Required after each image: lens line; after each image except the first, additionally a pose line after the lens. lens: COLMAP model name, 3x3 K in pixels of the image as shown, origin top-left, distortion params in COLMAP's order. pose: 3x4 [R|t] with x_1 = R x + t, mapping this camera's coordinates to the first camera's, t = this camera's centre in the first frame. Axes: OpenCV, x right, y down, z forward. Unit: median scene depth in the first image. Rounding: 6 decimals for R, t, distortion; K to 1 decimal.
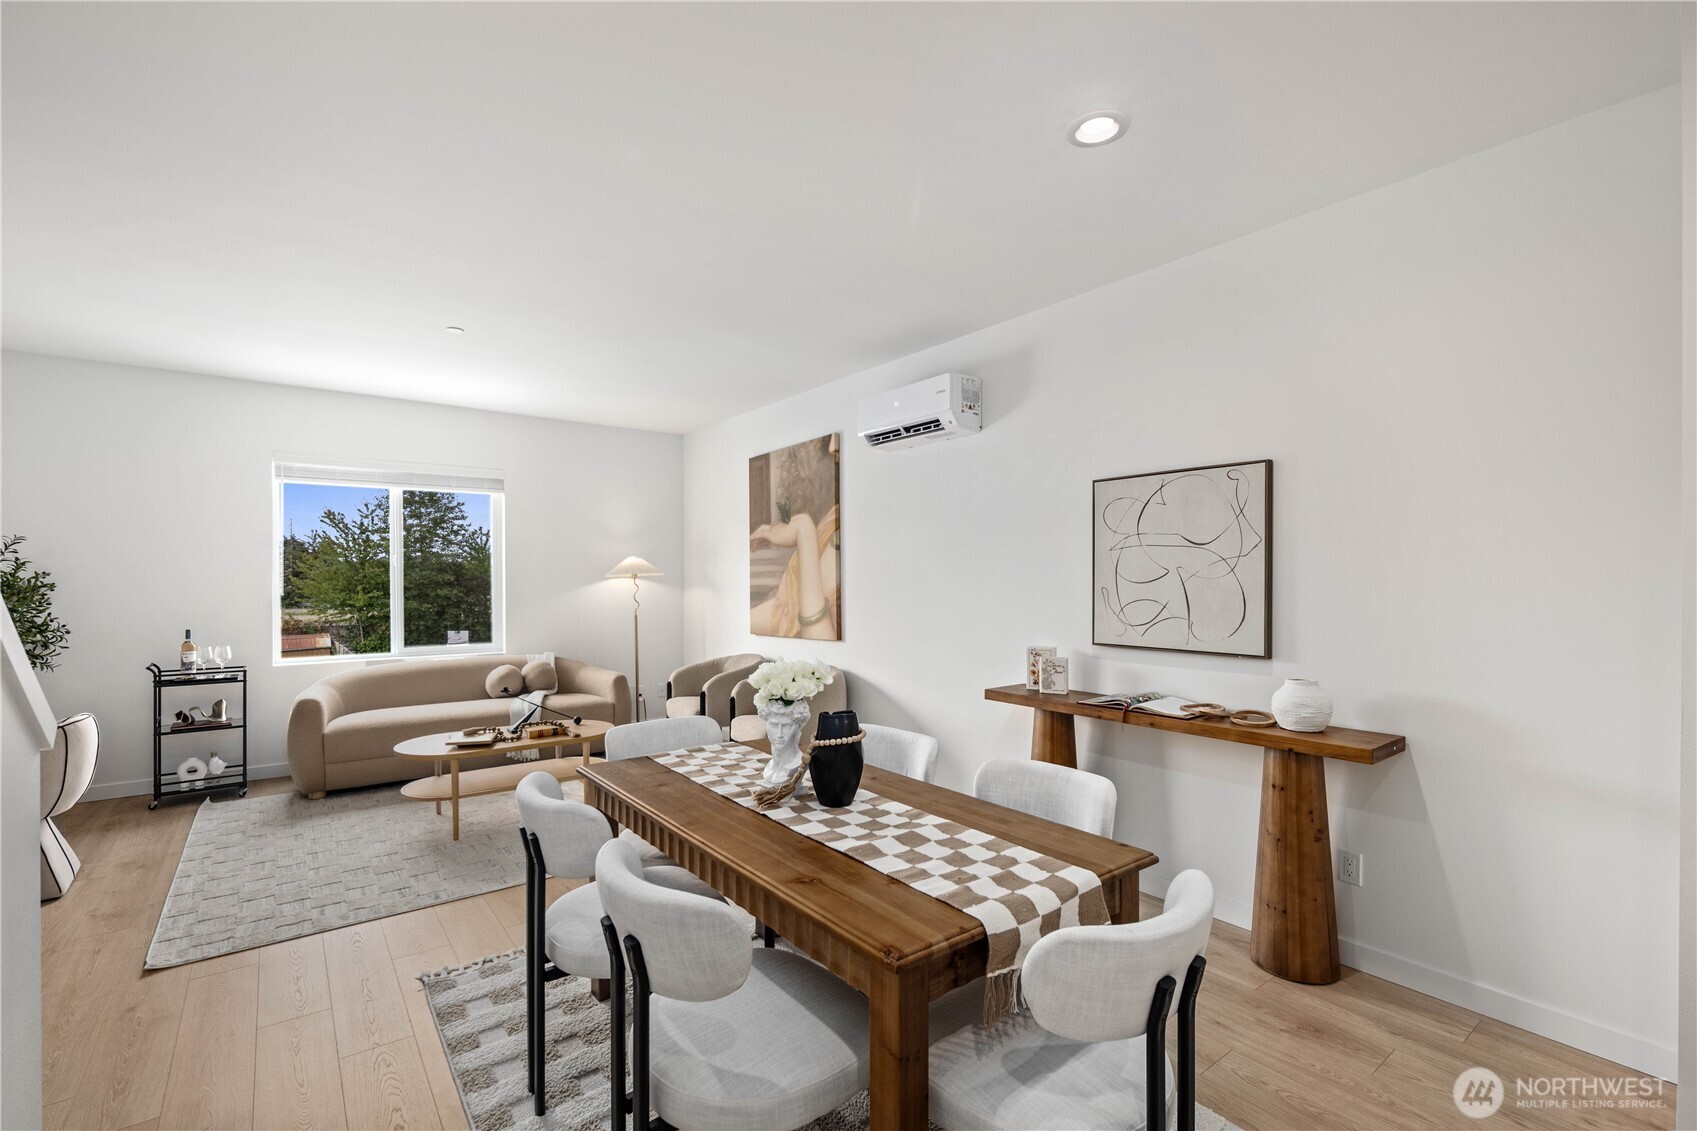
lens RADIAL K [[741.7, 0, 836.3], [0, 741.7, 581.0], [0, 0, 1]] dist [0.001366, -0.001493]
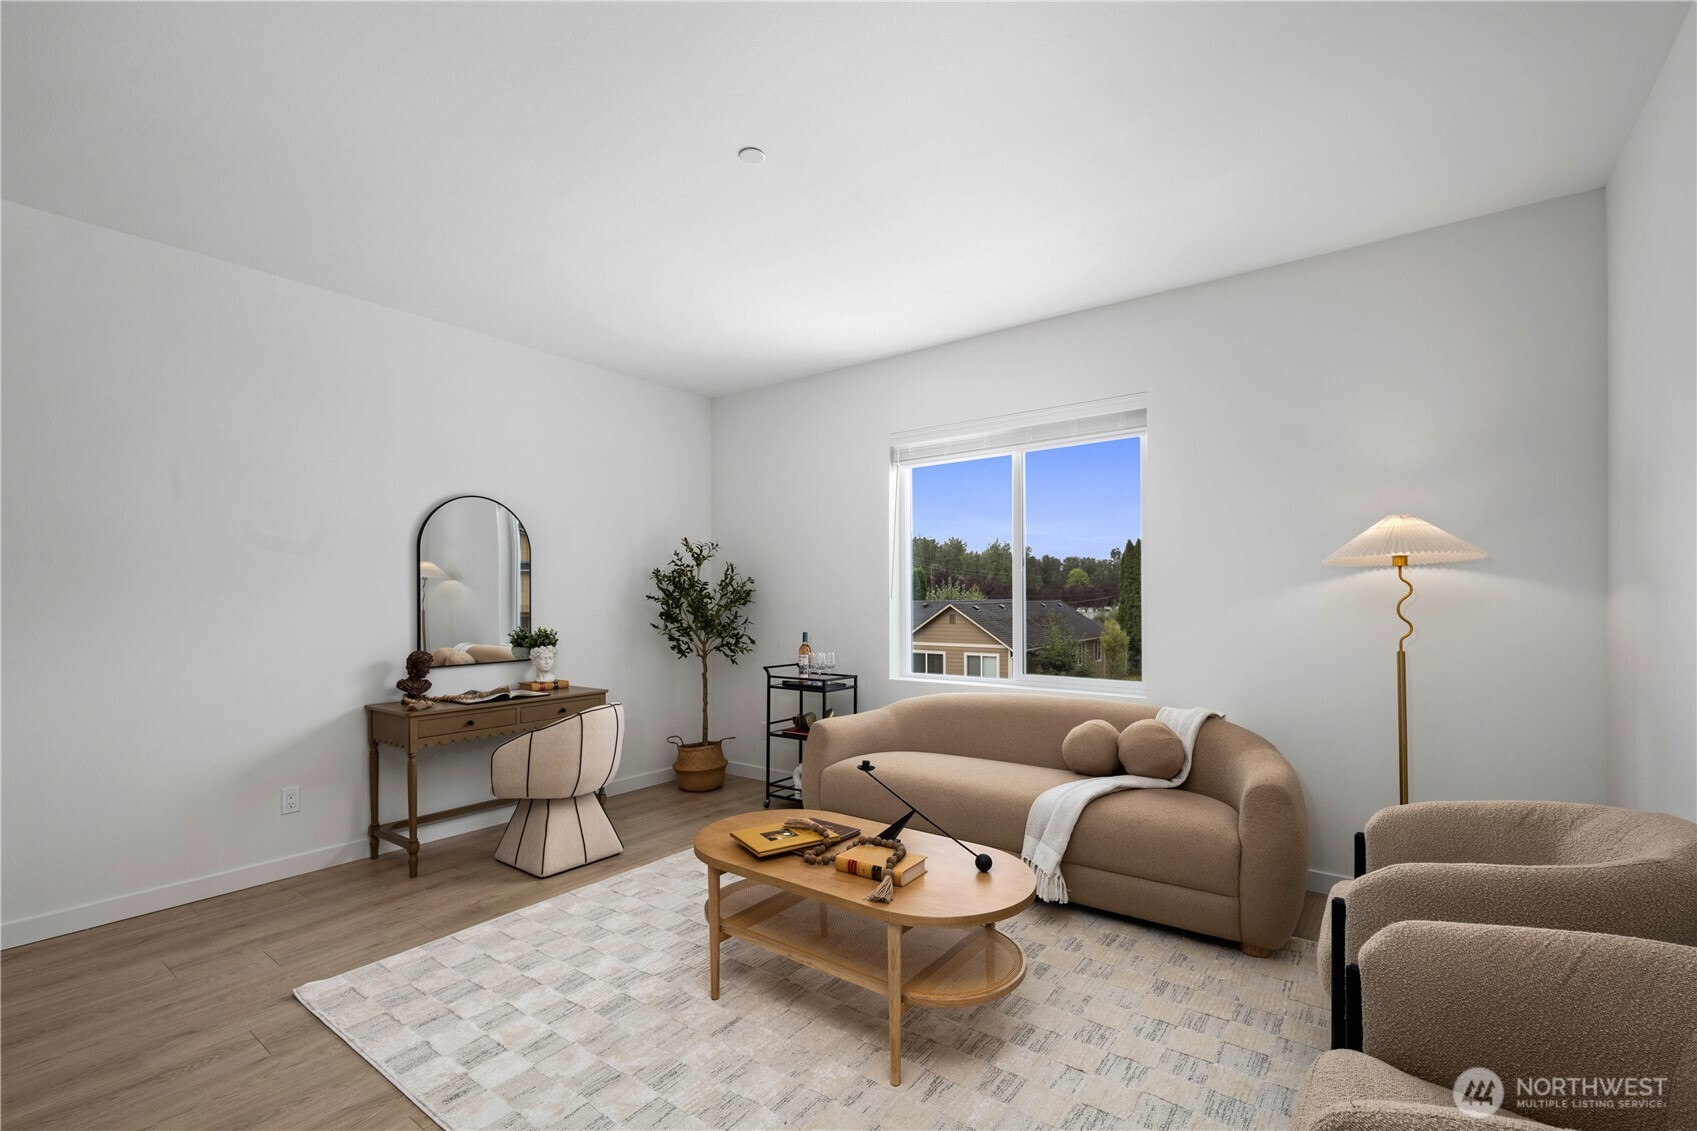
lens RADIAL K [[741.7, 0, 843.6], [0, 741.7, 605.7], [0, 0, 1]] dist [0.001366, -0.001493]
pose [[0.273400, 0.010241, -0.961846, 0.071767], [0.000956, 0.999940, 0.010918, 0.018387], [0.961900, -0.003904, 0.273374, 0.725312]]
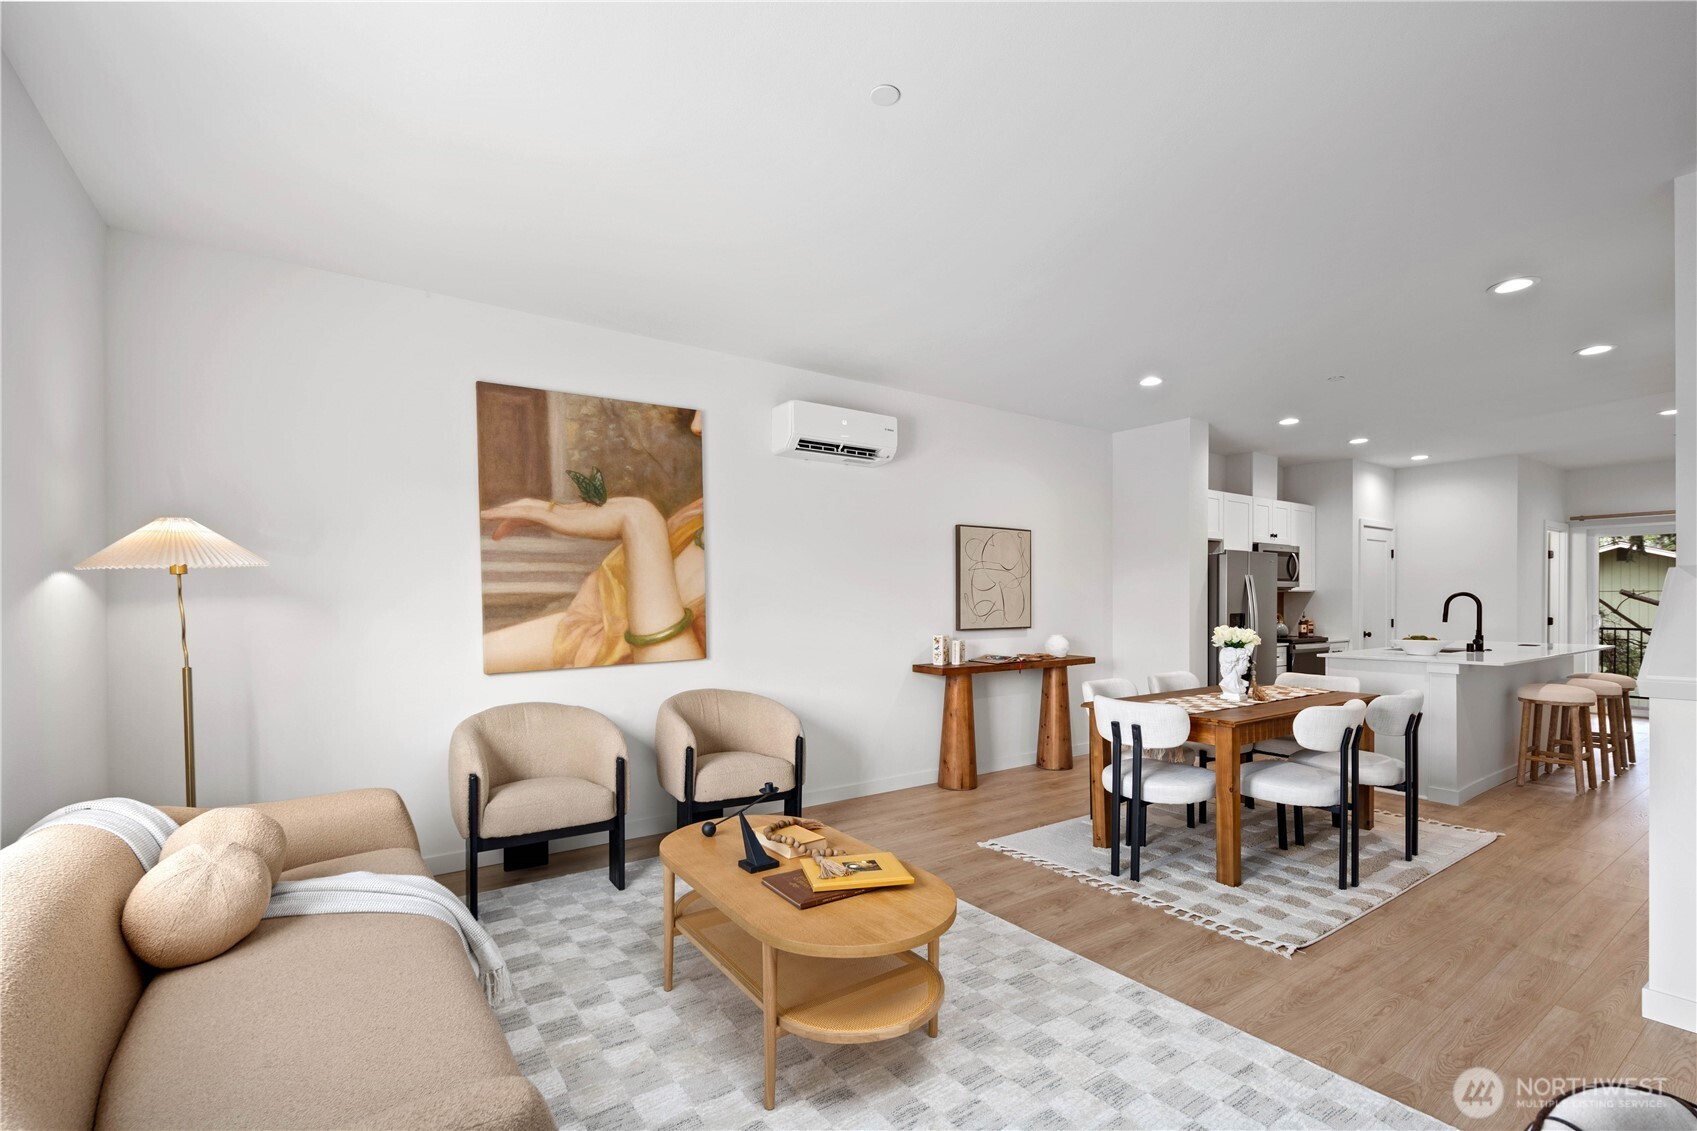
lens RADIAL K [[741.7, 0, 836.0], [0, 741.7, 604.0], [0, 0, 1]] dist [0.001366, -0.001493]
pose [[0.045697, -0.007182, 0.998930, -0.829302], [0.003156, 0.999970, 0.007045, 0.012829], [-0.998950, 0.002831, 0.045718, 0.808580]]
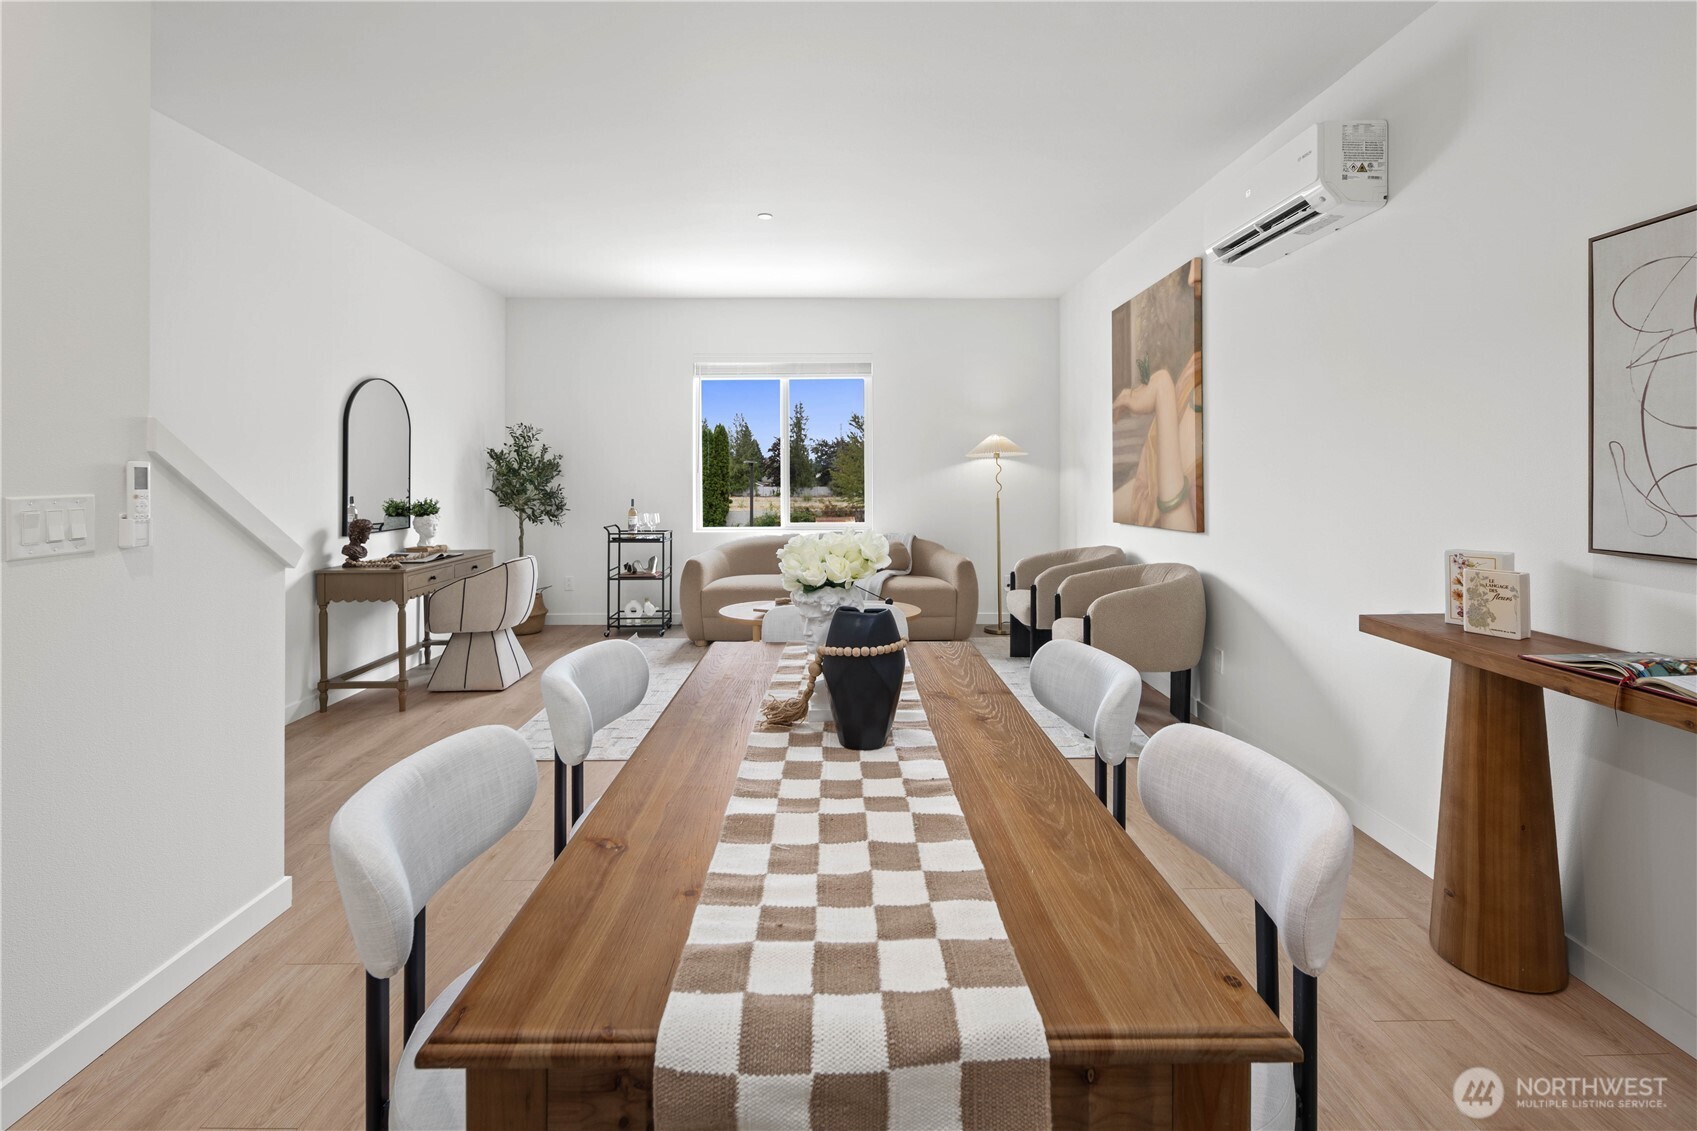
lens RADIAL K [[741.7, 0, 842.3], [0, 741.7, 474.2], [0, 0, 1]] dist [0.001366, -0.001493]
pose [[0.803376, 0.000455, -0.595472, 0.159110], [-0.001241, 0.999999, -0.000911, 0.021824], [0.595471, 0.001471, 0.803376, 0.179673]]
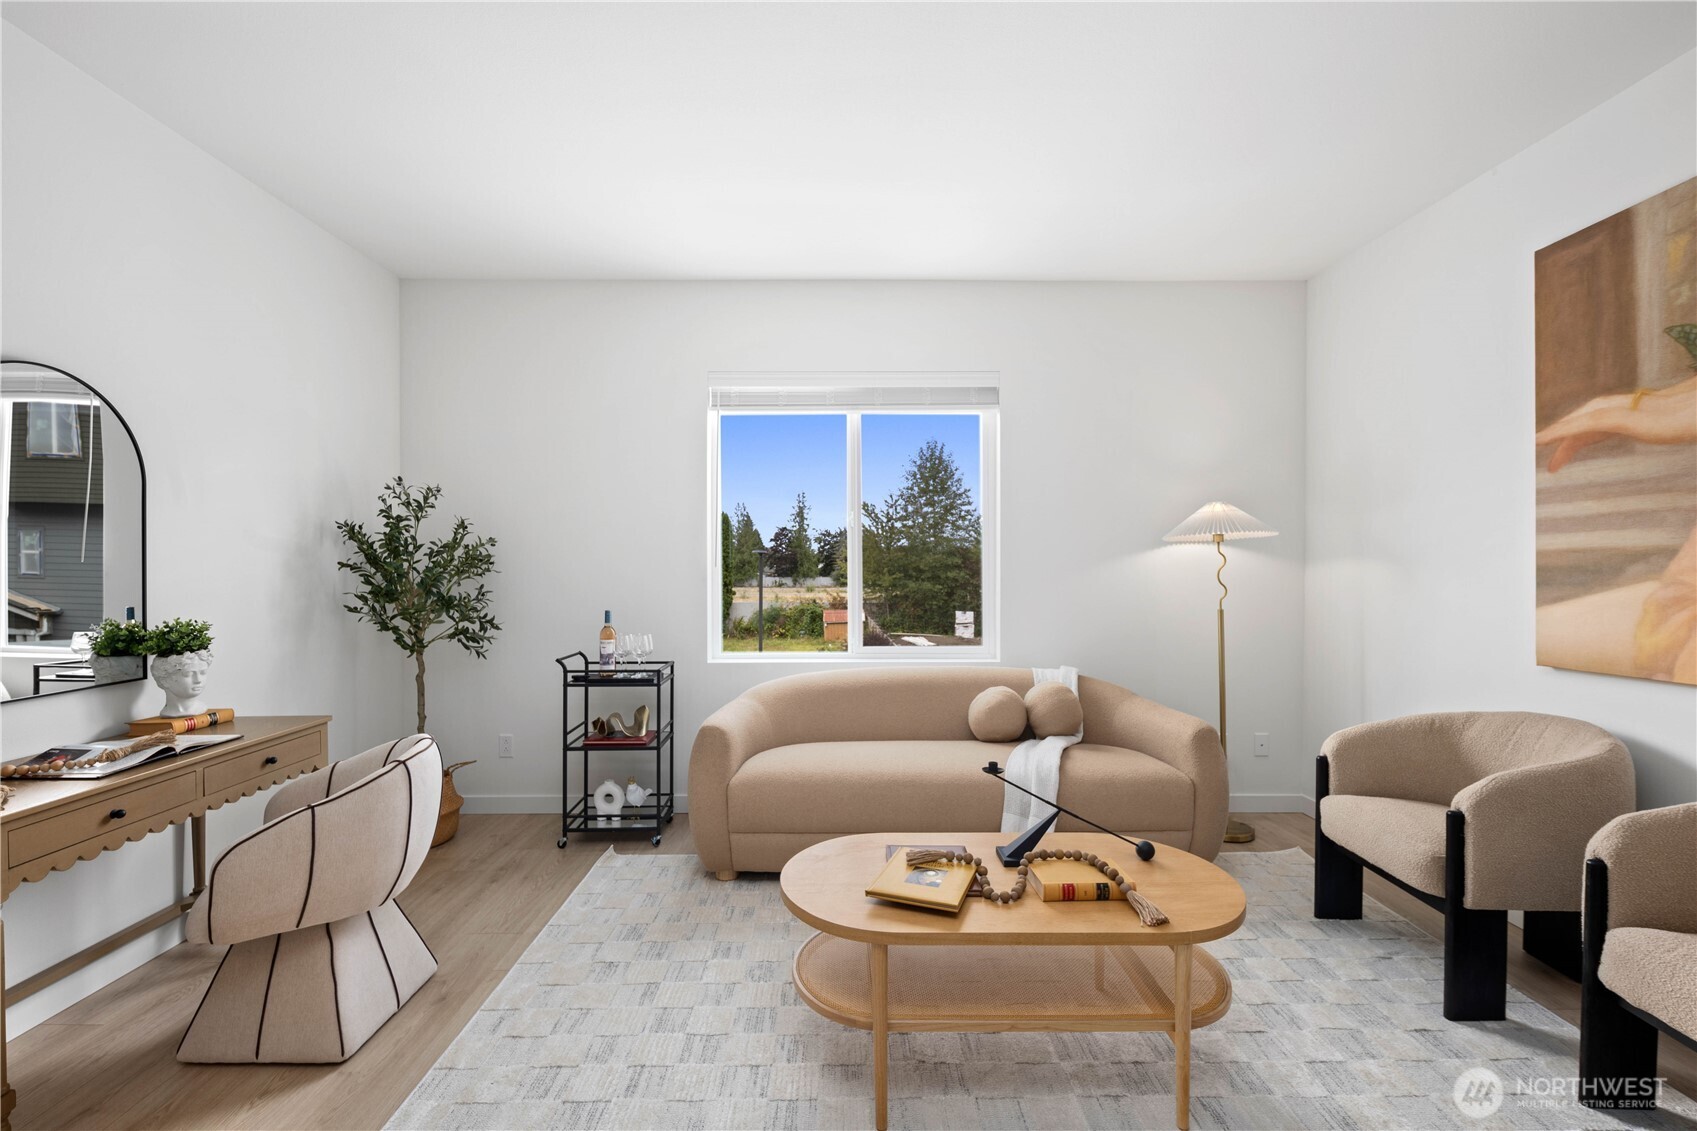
lens RADIAL K [[741.7, 0, 843.4], [0, 741.7, 572.4], [0, 0, 1]] dist [0.001366, -0.001493]
pose [[0.803608, 0.007172, -0.595115, -0.214057], [-0.001569, 0.999949, 0.009931, 0.017176], [0.595156, -0.007047, 0.803579, 0.497676]]
